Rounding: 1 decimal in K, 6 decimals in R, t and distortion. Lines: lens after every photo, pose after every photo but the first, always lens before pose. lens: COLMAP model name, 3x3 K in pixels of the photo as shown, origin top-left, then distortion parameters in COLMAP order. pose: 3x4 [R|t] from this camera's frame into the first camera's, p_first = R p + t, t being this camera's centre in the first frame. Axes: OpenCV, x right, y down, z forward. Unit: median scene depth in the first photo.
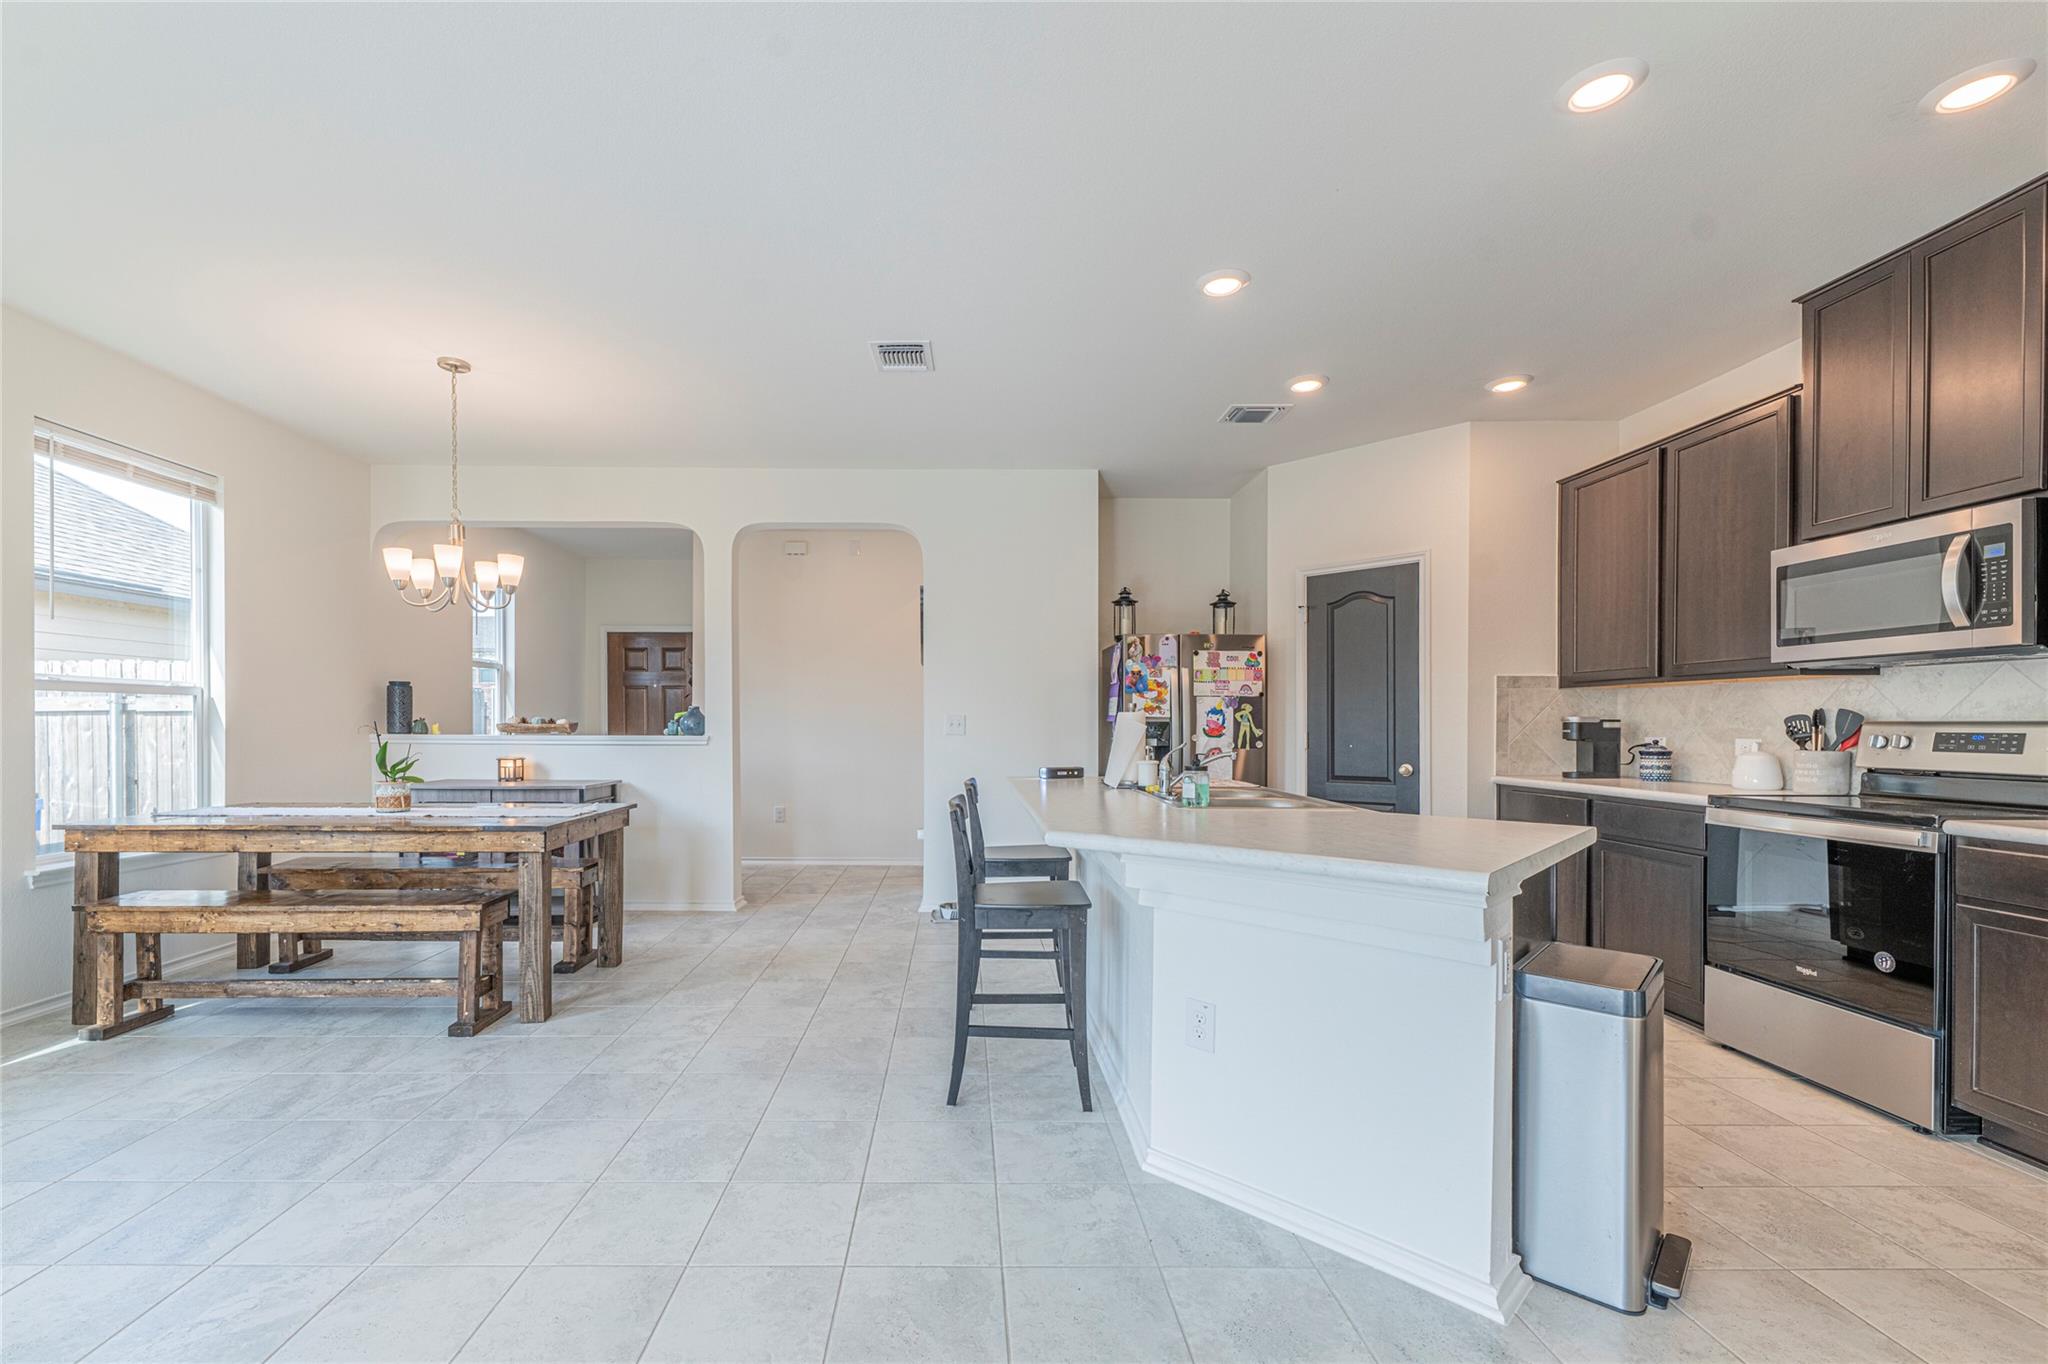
lens RADIAL K [[867.8, 0, 935.5], [0, 867.8, 741.3], [0, 0, 1]] dist [0.010923, -0.001097]
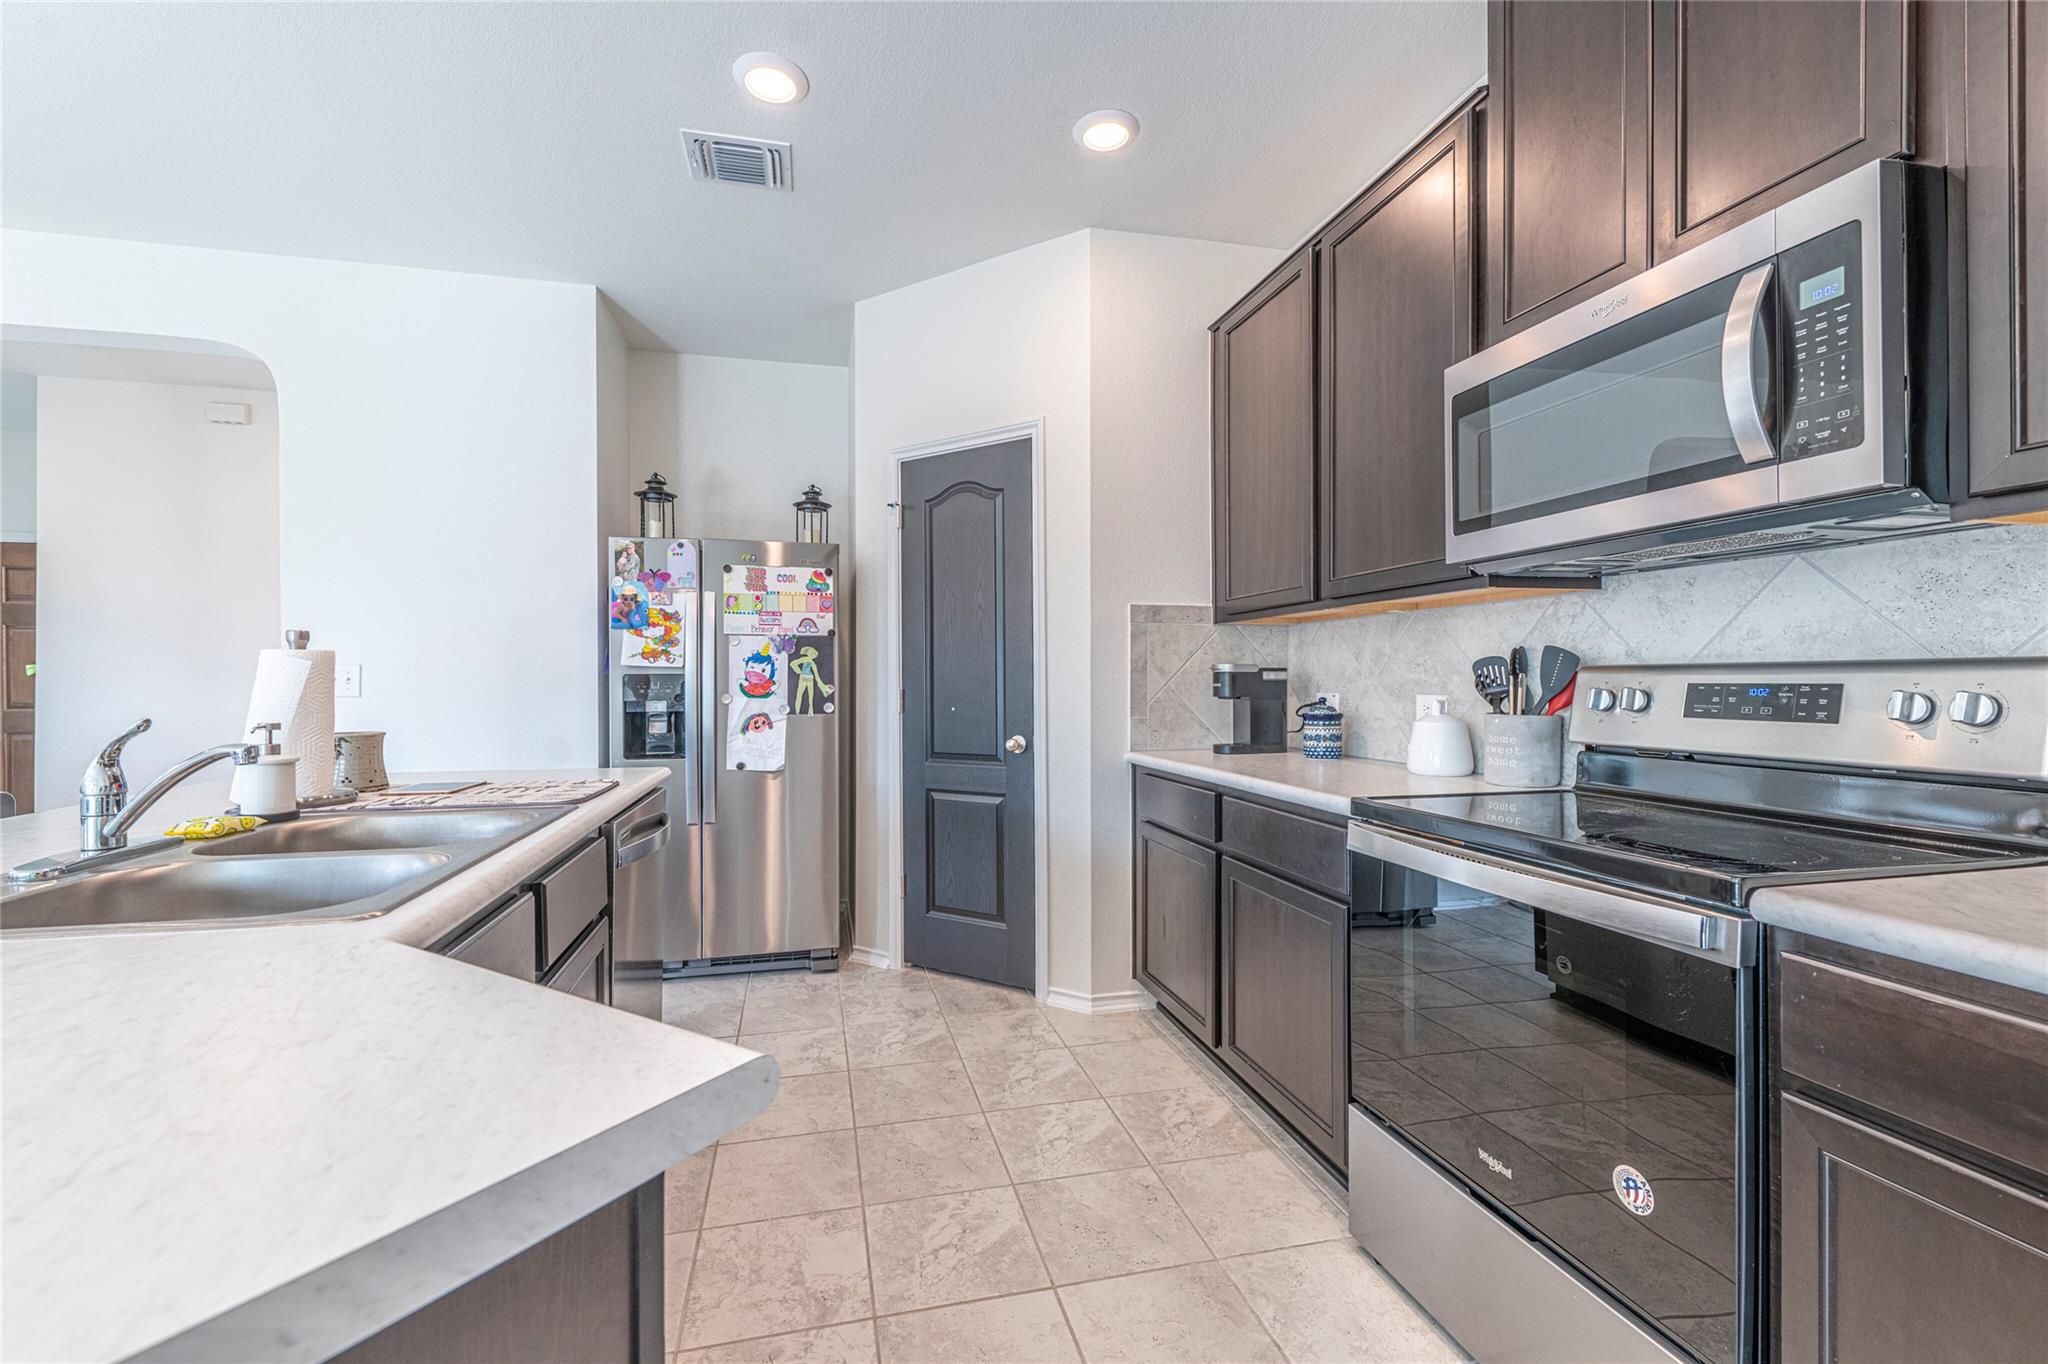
lens RADIAL K [[867.8, 0, 969.1], [0, 867.8, 700.5], [0, 0, 1]] dist [0.010923, -0.001097]
pose [[0.976351, -0.010302, 0.215944, 0.413140], [0.009712, 0.999946, 0.003794, -0.004226], [-0.215972, -0.001607, 0.976398, 0.401891]]
